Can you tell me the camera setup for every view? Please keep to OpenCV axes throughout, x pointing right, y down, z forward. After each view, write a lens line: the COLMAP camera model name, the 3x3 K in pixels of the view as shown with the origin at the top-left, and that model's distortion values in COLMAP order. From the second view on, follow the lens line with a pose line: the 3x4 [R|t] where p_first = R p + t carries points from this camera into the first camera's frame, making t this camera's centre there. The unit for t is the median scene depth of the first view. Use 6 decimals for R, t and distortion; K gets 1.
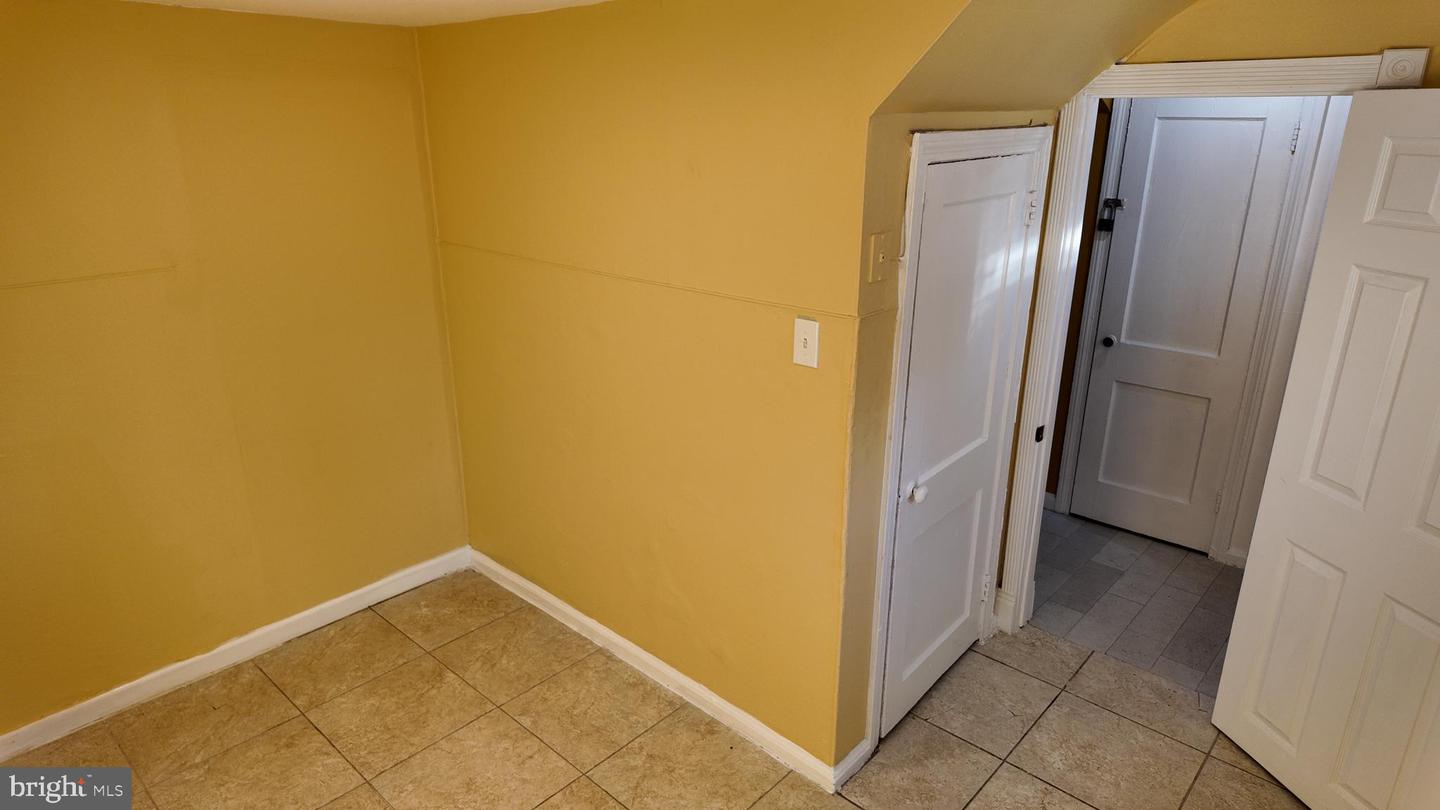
lens RADIAL K [[864.8, 0, 721.6], [0, 864.8, 412.9], [0, 0, 1]] dist [0.031699, -0.022139]
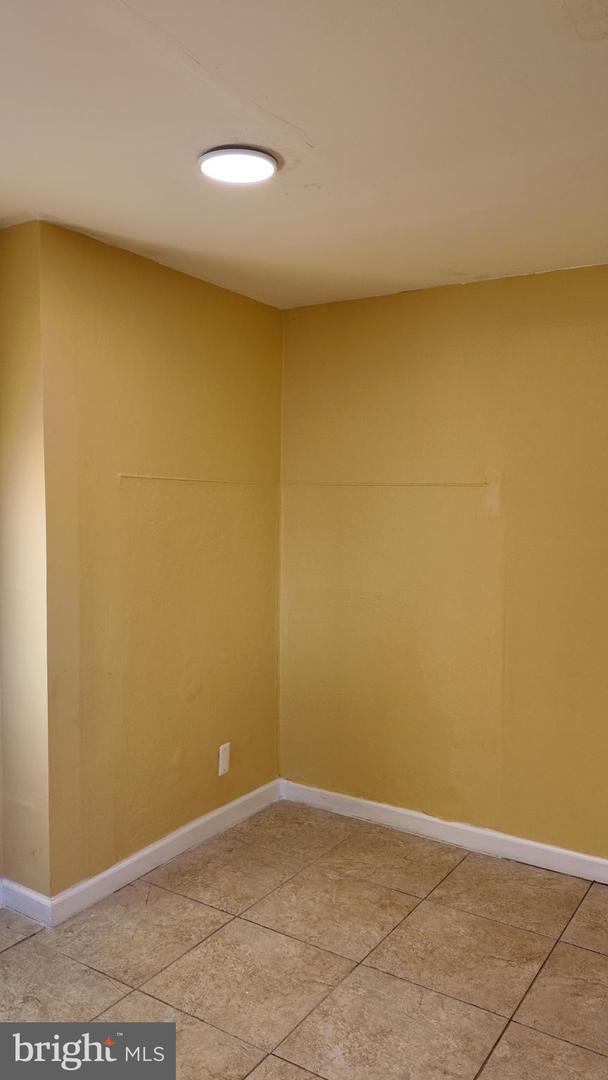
lens RADIAL K [[789.0, 0, 304.0], [0, 789.0, 540.0], [0, 0, 1]] dist [0.072306, -0.093464]
pose [[0.163271, 0.056672, -0.984952, 0.408211], [-0.336600, 0.941646, -0.001617, -0.008092], [0.927385, 0.331799, 0.172819, 0.561110]]
